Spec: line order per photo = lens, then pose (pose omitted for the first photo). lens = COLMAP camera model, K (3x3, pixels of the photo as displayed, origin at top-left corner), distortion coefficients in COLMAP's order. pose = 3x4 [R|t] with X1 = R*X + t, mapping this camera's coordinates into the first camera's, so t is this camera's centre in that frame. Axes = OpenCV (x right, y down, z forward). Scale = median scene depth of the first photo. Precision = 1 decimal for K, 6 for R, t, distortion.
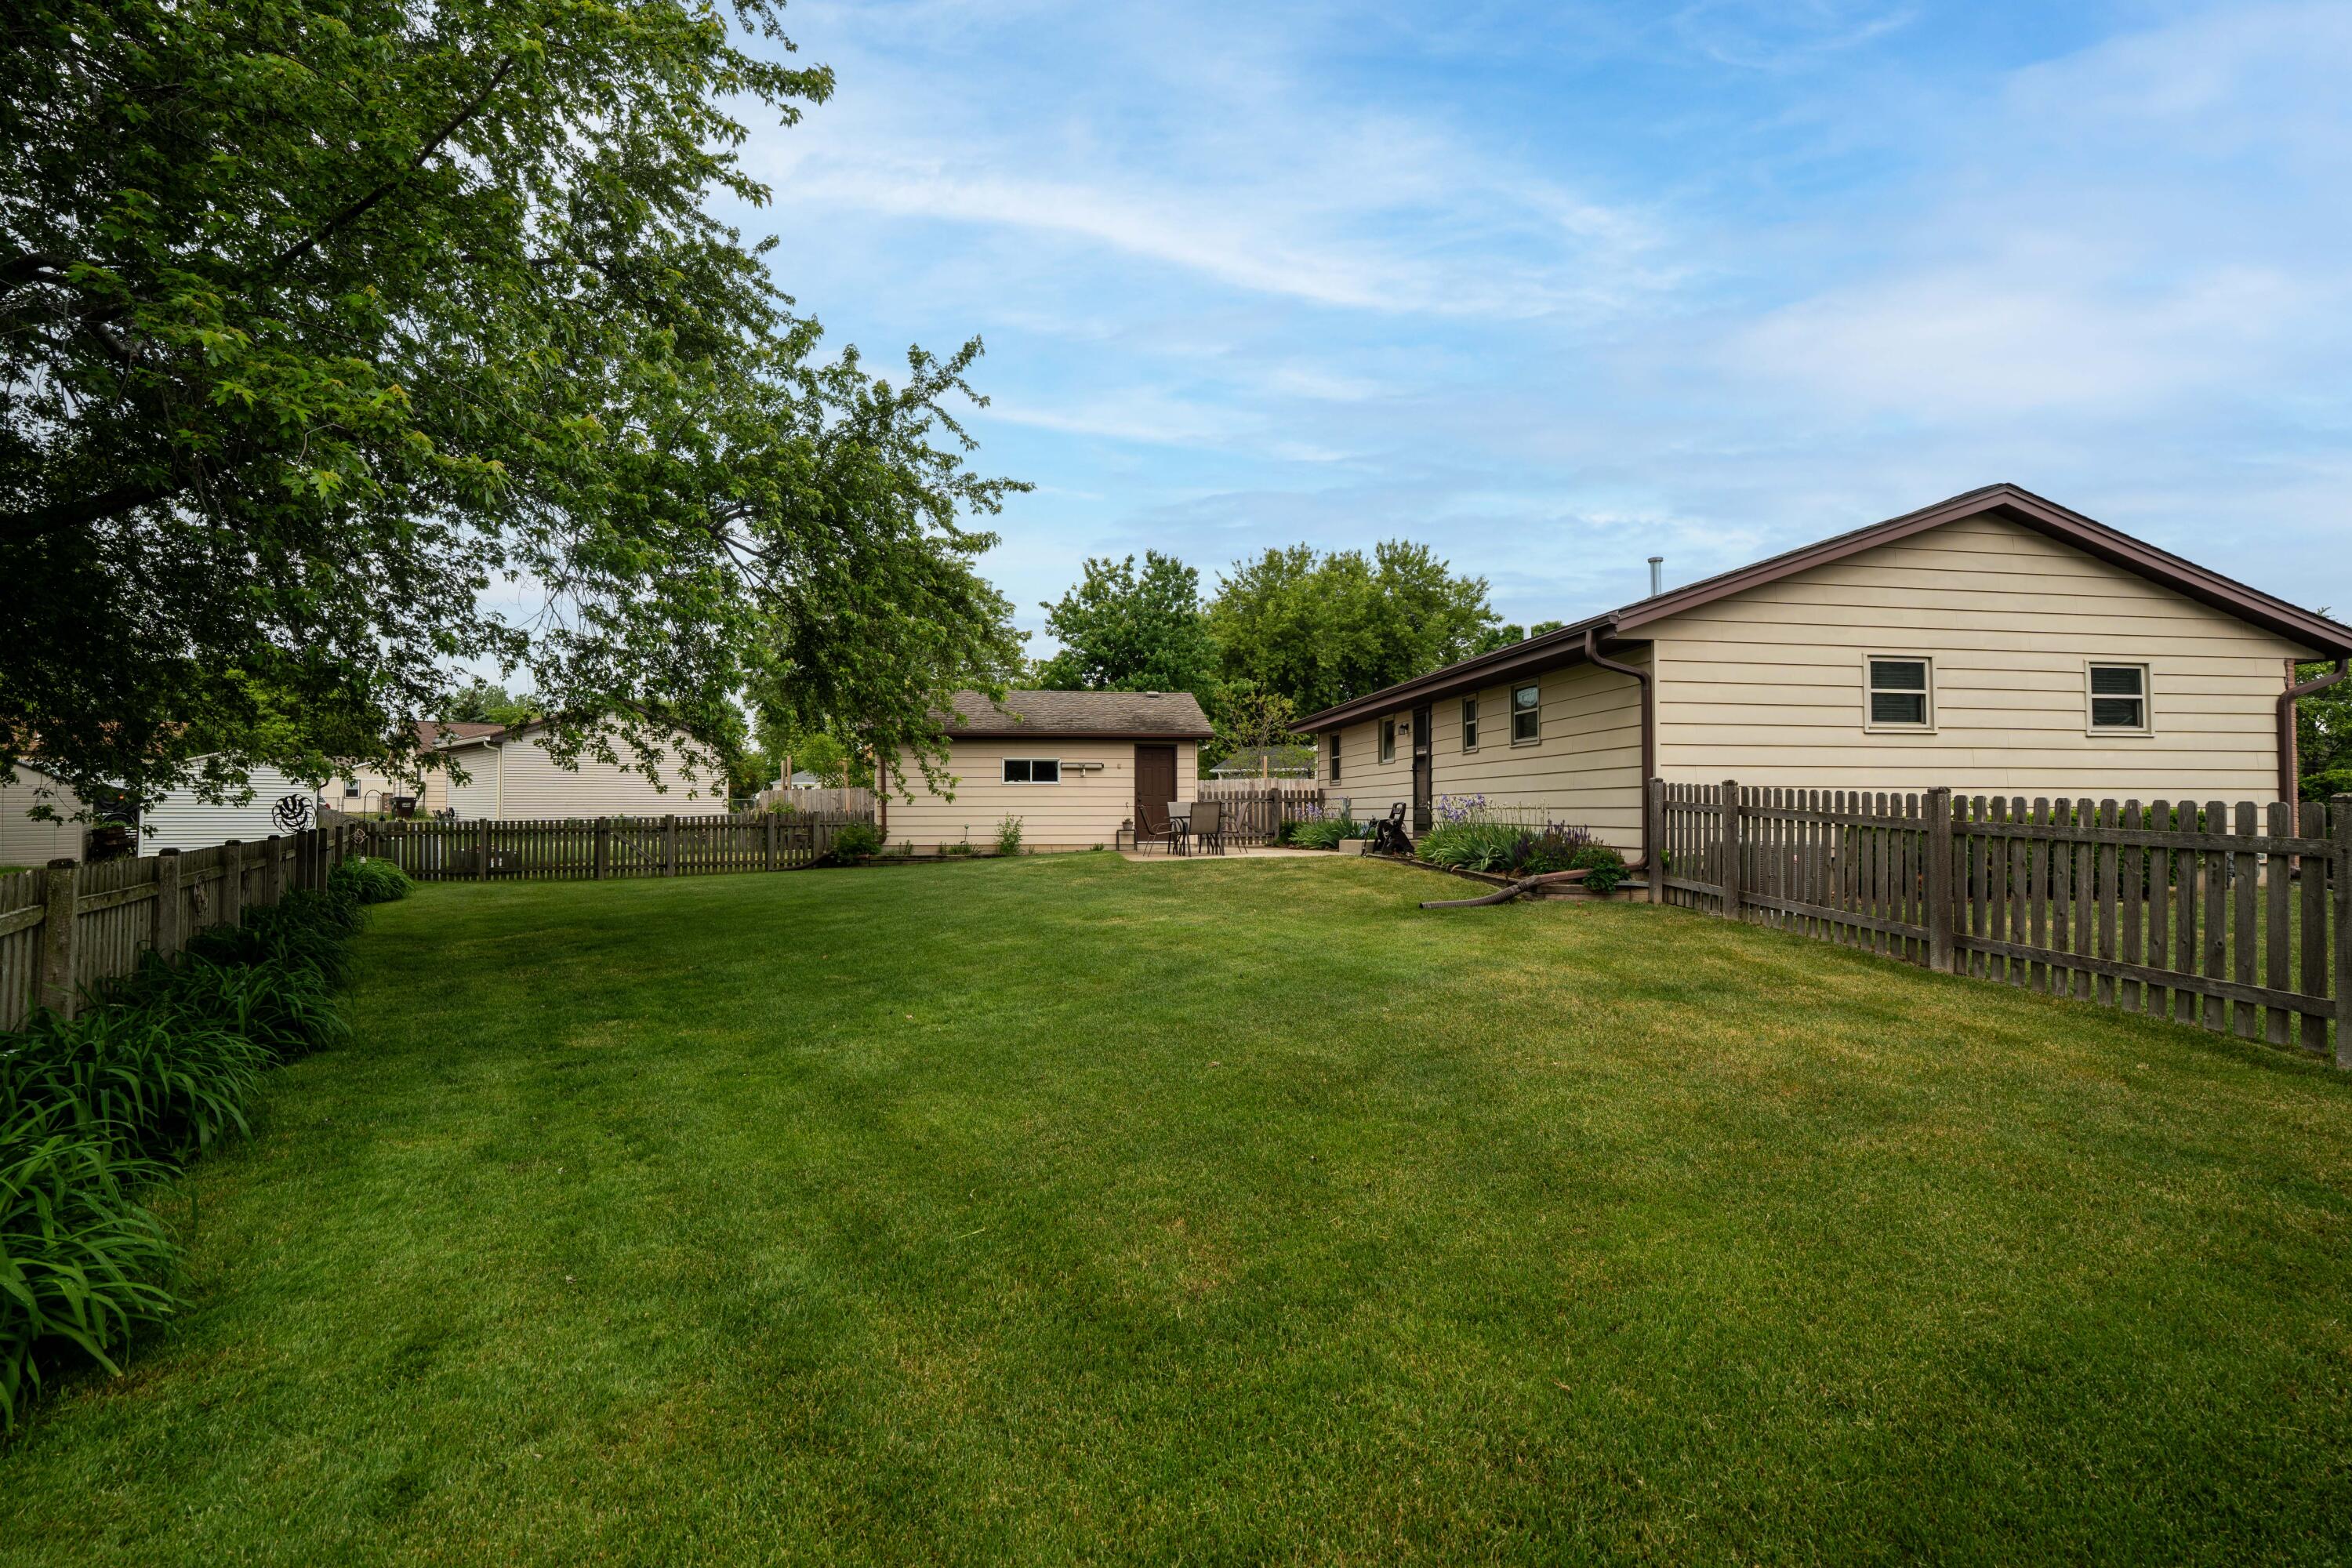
lens RADIAL K [[1071.2, 0, 1176.0], [0, 1071.2, 784.0], [0, 0, 1]] dist [0.000022, -0.000004]
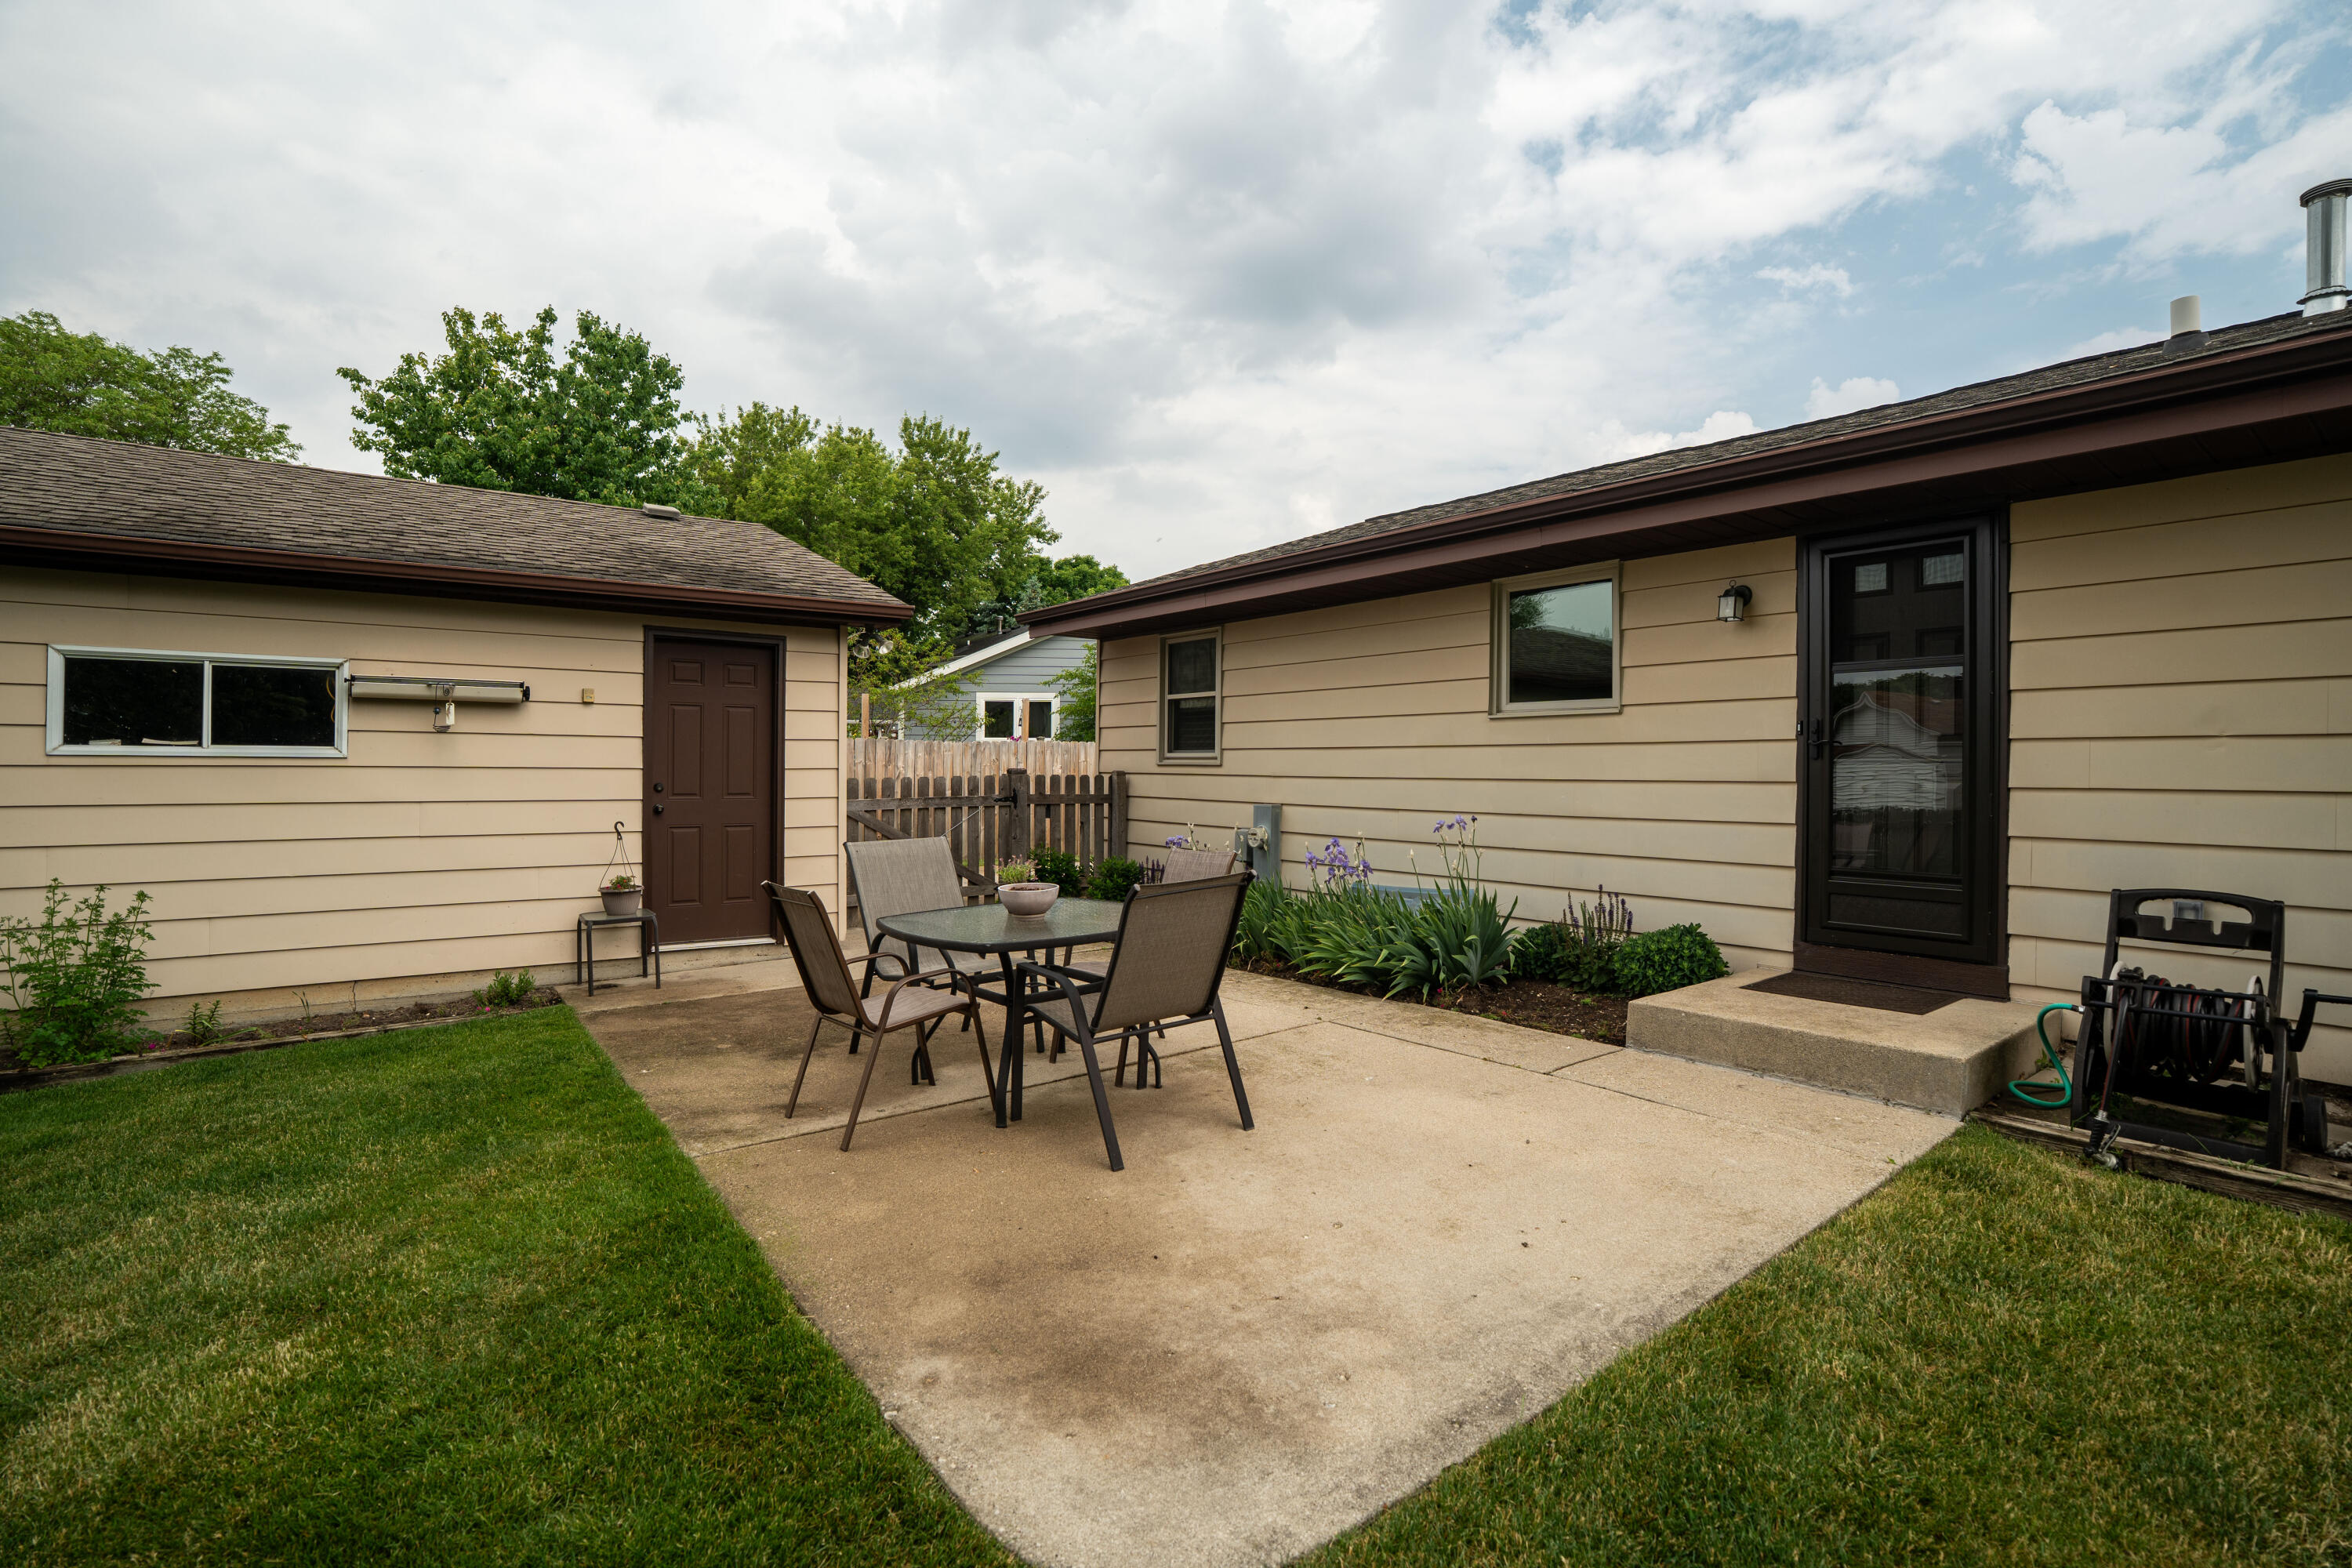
lens RADIAL K [[1121.2, 0, 1176.0], [0, 1121.2, 784.0], [0, 0, 1]] dist [-0.037000, 0.000416]
pose [[0.876084, 0.000709, 0.482158, -0.031673], [-0.020225, 0.999173, 0.035278, -0.003773], [-0.481735, -0.040658, 0.875373, 0.356457]]
